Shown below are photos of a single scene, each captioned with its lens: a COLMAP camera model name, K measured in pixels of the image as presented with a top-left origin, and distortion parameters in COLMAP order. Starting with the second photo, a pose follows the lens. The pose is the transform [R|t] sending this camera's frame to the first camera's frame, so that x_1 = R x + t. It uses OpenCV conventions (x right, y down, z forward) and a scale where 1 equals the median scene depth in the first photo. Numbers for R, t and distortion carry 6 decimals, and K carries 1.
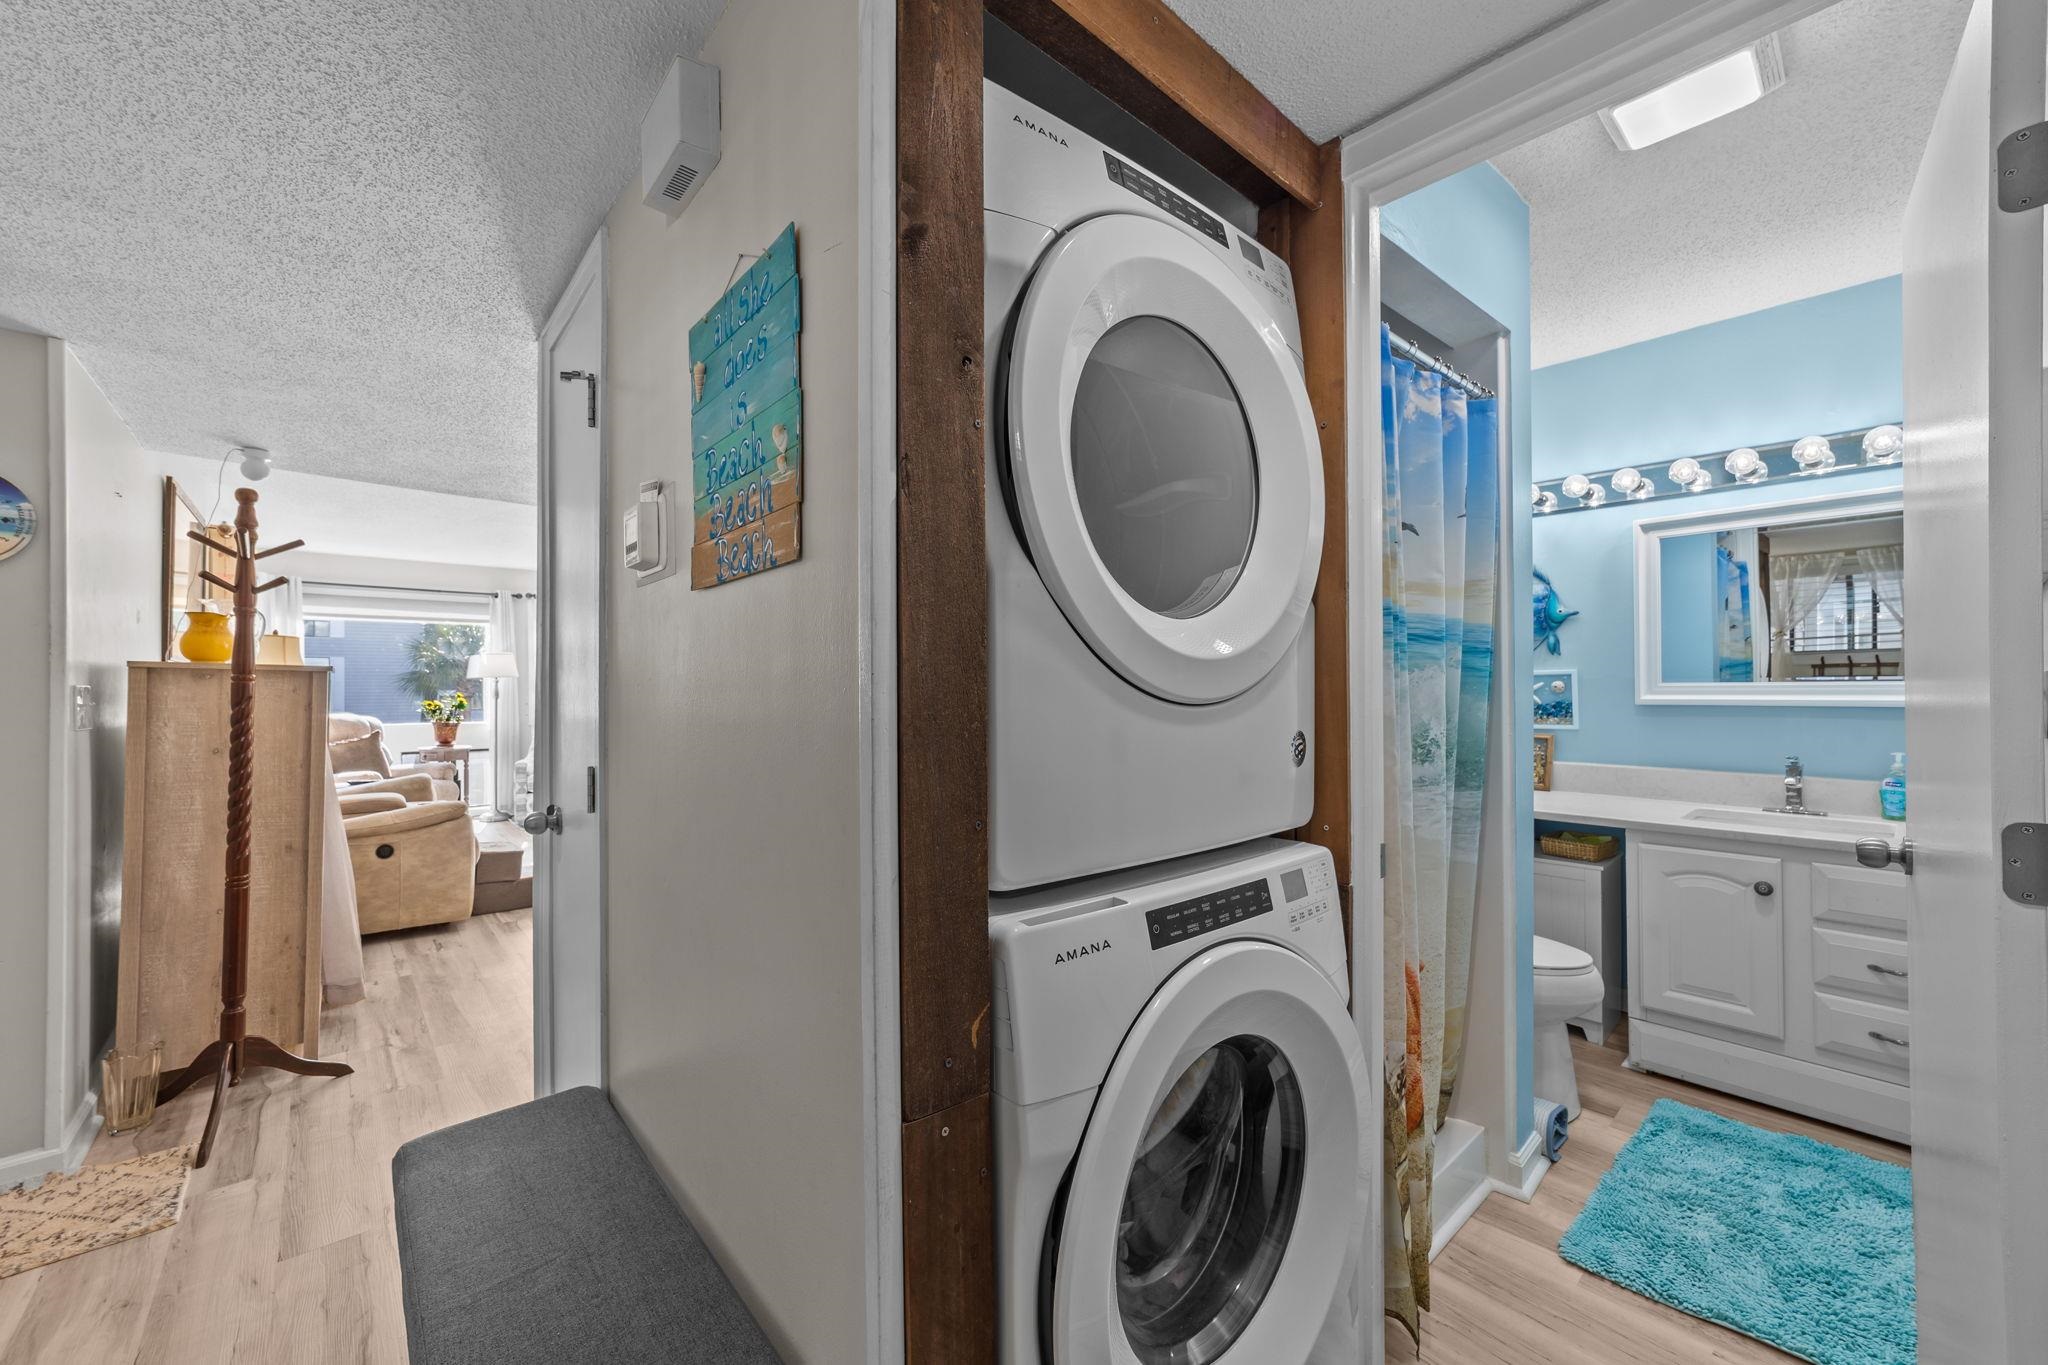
lens RADIAL K [[797.3, 0, 1035.0], [0, 797.3, 686.8], [0, 0, 1]] dist [0.000521, 0.000778]
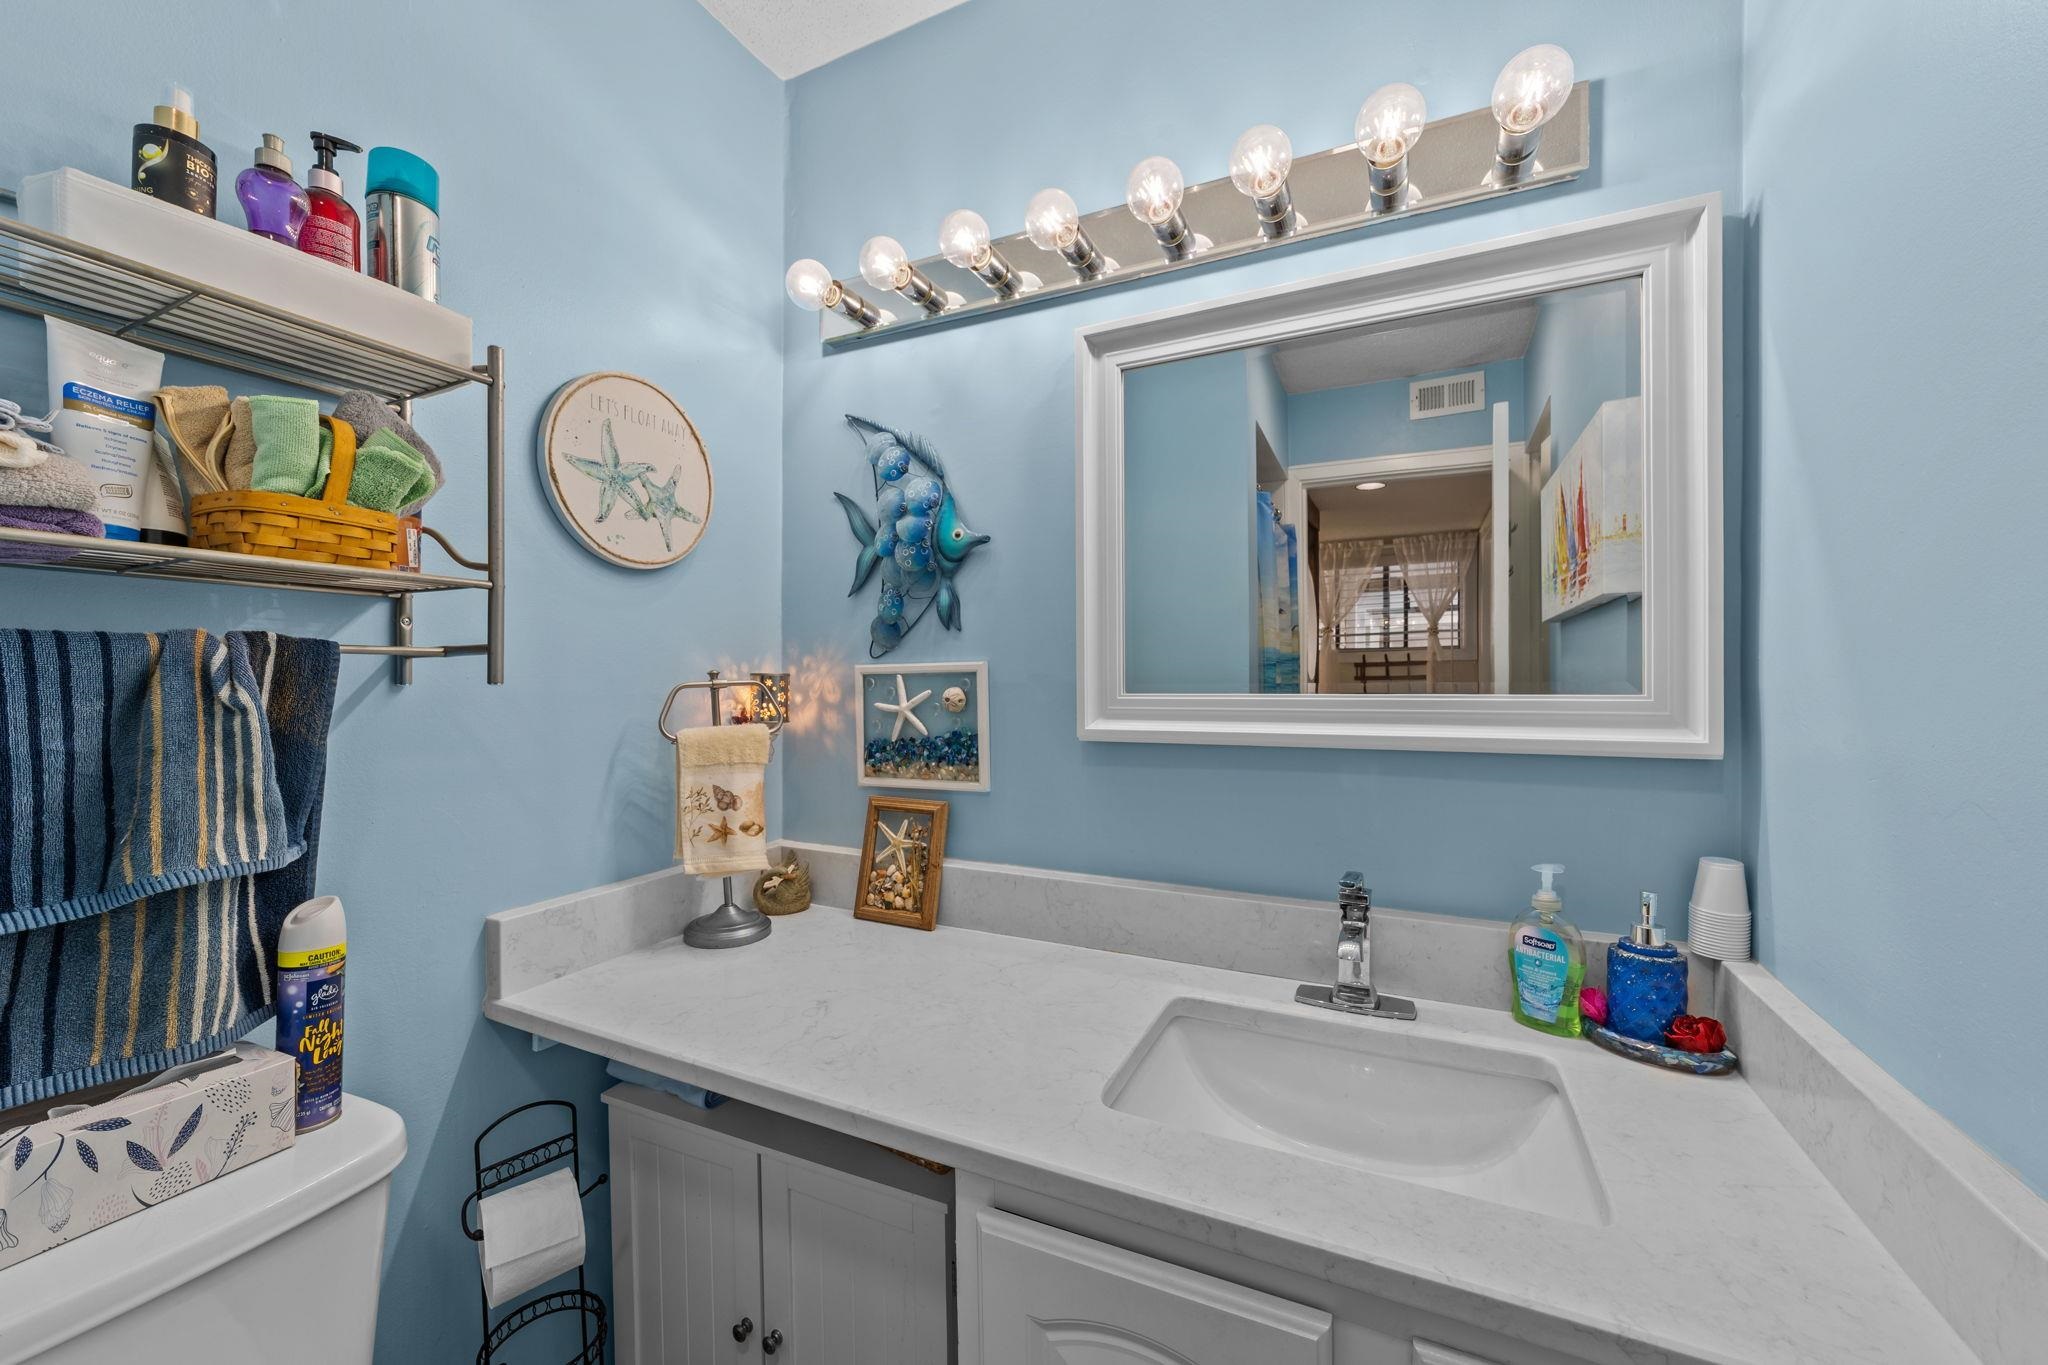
lens RADIAL K [[797.3, 0, 1020.7], [0, 797.3, 684.5], [0, 0, 1]] dist [0.000521, 0.000778]
pose [[0.926706, 0.004257, 0.375764, 0.513216], [-0.006979, 0.999958, 0.005883, -0.011467], [-0.375723, -0.008075, 0.926697, 0.552594]]
